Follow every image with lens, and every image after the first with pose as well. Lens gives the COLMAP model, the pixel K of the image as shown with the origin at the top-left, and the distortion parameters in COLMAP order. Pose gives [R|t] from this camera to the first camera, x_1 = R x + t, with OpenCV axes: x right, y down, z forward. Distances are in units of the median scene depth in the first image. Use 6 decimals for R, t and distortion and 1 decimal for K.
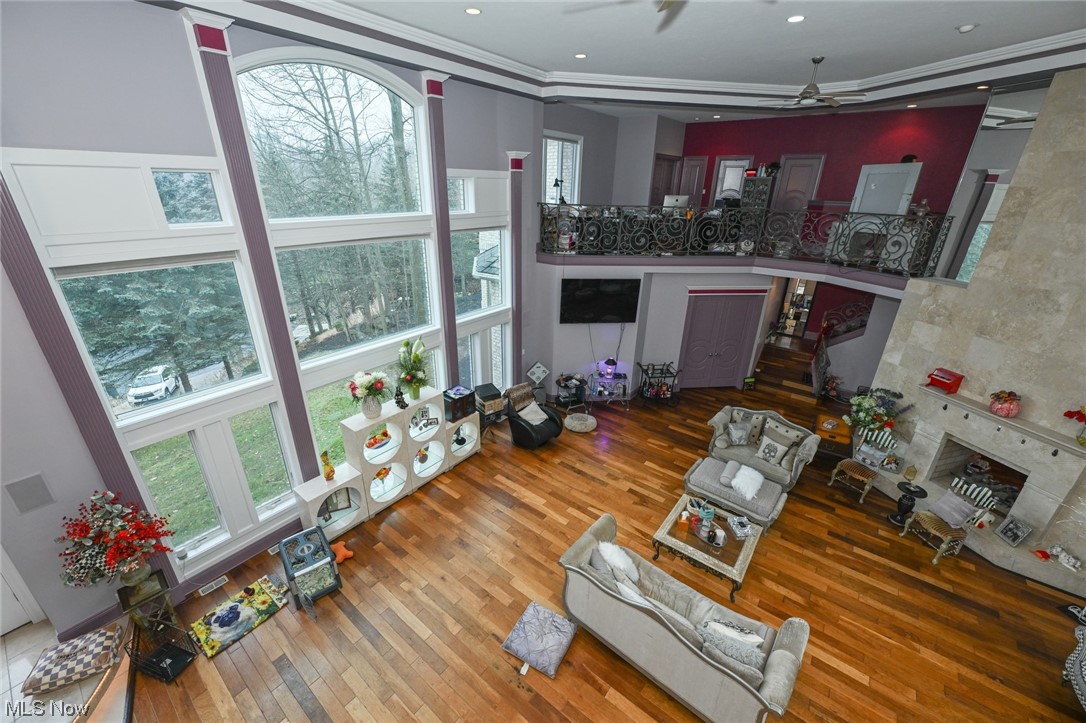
lens RADIAL K [[434.8, 0, 541.4], [0, 434.8, 360.4], [0, 0, 1]] dist [0.001190, -0.000724]
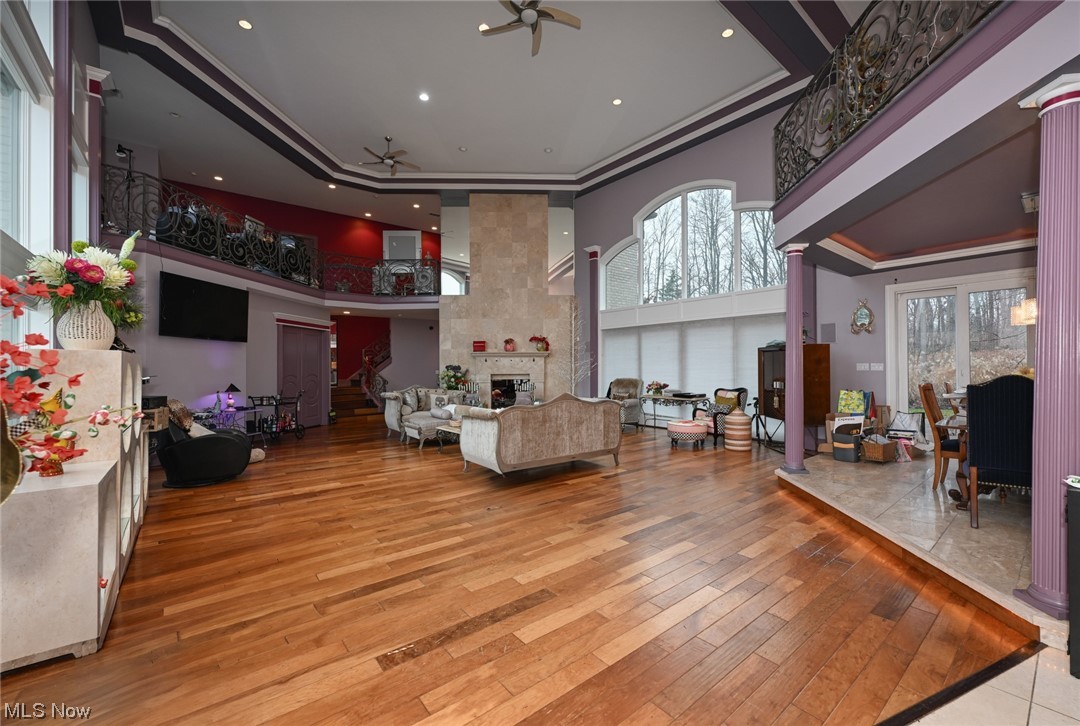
lens RADIAL K [[432.4, 0, 548.2], [0, 432.4, 364.4], [0, 0, 1]] dist [0.001190, -0.000724]
pose [[0.221005, -0.018594, 0.975095, -0.719310], [0.386184, 0.919763, -0.069990, 0.357984], [-0.895555, 0.392034, 0.210452, 0.452047]]
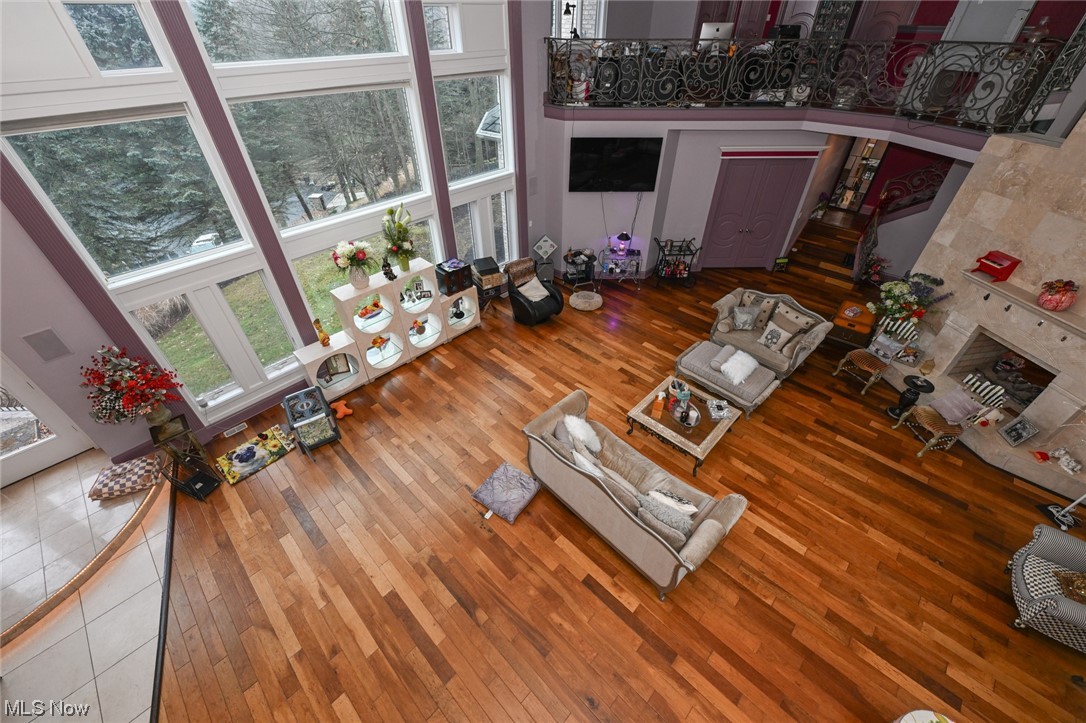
lens RADIAL K [[434.8, 0, 543.6], [0, 434.8, 362.8], [0, 0, 1]] dist [0.001190, -0.000724]
pose [[0.993768, 0.048341, -0.100445, 0.142763], [-0.018152, 0.959228, 0.282051, 0.004337], [0.109984, -0.278470, 0.954127, 0.030234]]
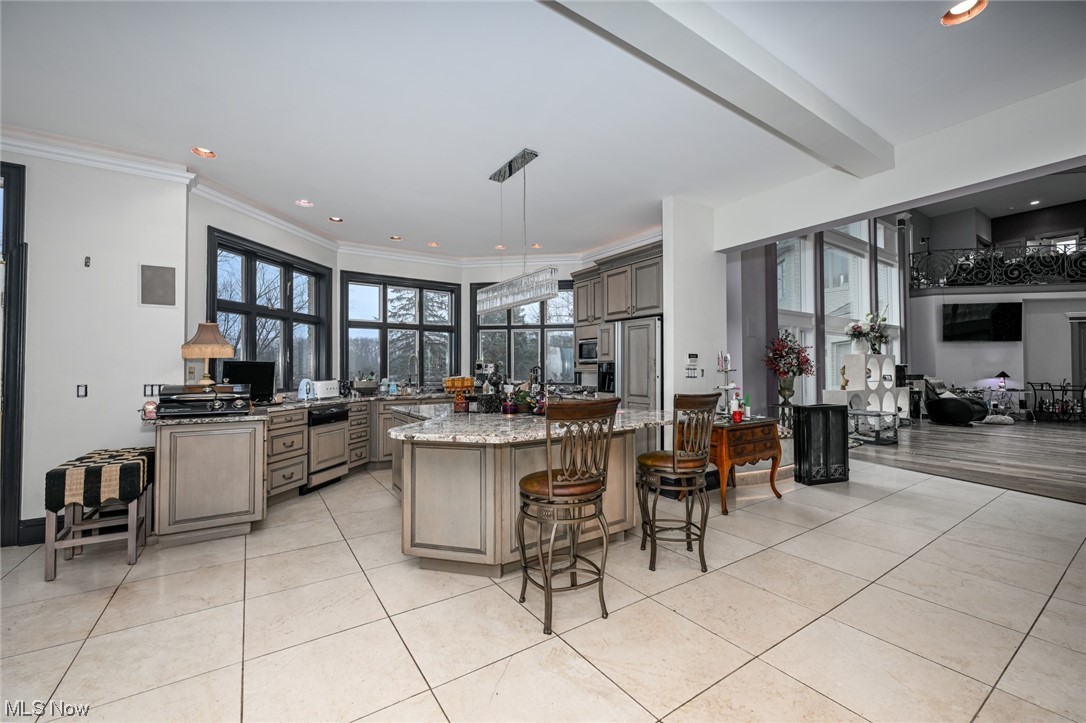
lens RADIAL K [[434.8, 0, 541.0], [0, 434.8, 364.0], [0, 0, 1]] dist [0.001190, -0.000724]
pose [[0.946505, -0.034689, -0.320818, -0.900582], [-0.097999, 0.916347, -0.388206, 0.784911], [0.307447, 0.398879, 0.863928, -0.504262]]
